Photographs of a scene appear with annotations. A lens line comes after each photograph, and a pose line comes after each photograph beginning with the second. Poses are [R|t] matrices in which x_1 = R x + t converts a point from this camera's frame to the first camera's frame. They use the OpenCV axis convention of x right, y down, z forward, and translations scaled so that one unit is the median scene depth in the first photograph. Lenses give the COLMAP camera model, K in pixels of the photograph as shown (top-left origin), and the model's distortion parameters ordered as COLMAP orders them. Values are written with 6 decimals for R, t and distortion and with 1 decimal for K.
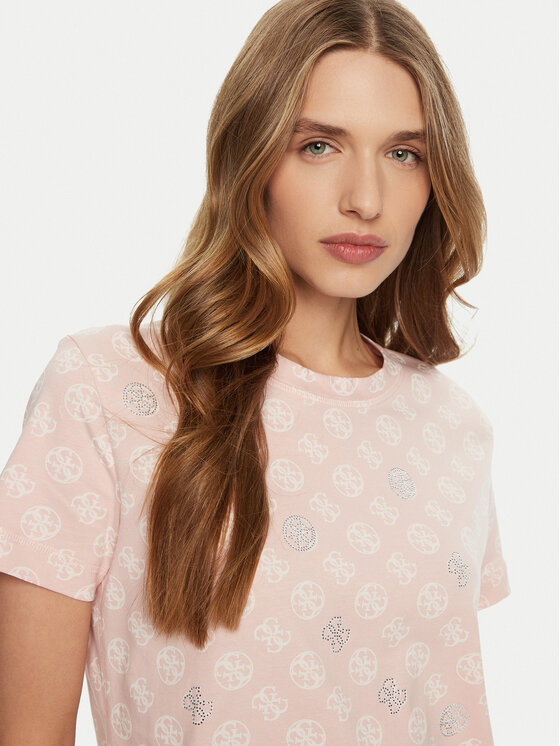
lens RADIAL K [[1279.6, 0, 280.0], [0, 1279.6, 373.0], [0, 0, 1]] dist [-0.021371, 0.058747]
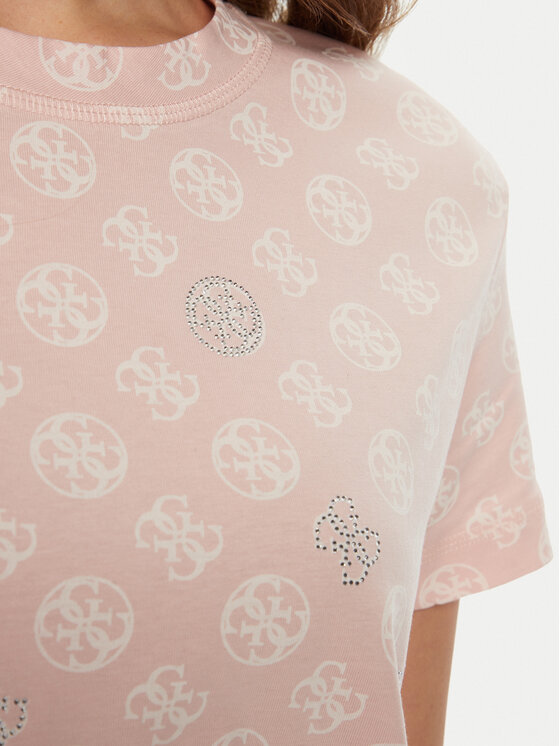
lens RADIAL K [[1279.6, 0, 280.0], [0, 1279.6, 373.0], [0, 0, 1]] dist [-0.021371, 0.058747]
pose [[0.990777, 0.031613, -0.131763, 0.165586], [-0.014840, 0.991871, 0.126380, 0.053347], [0.134687, -0.123259, 0.983192, 0.608696]]
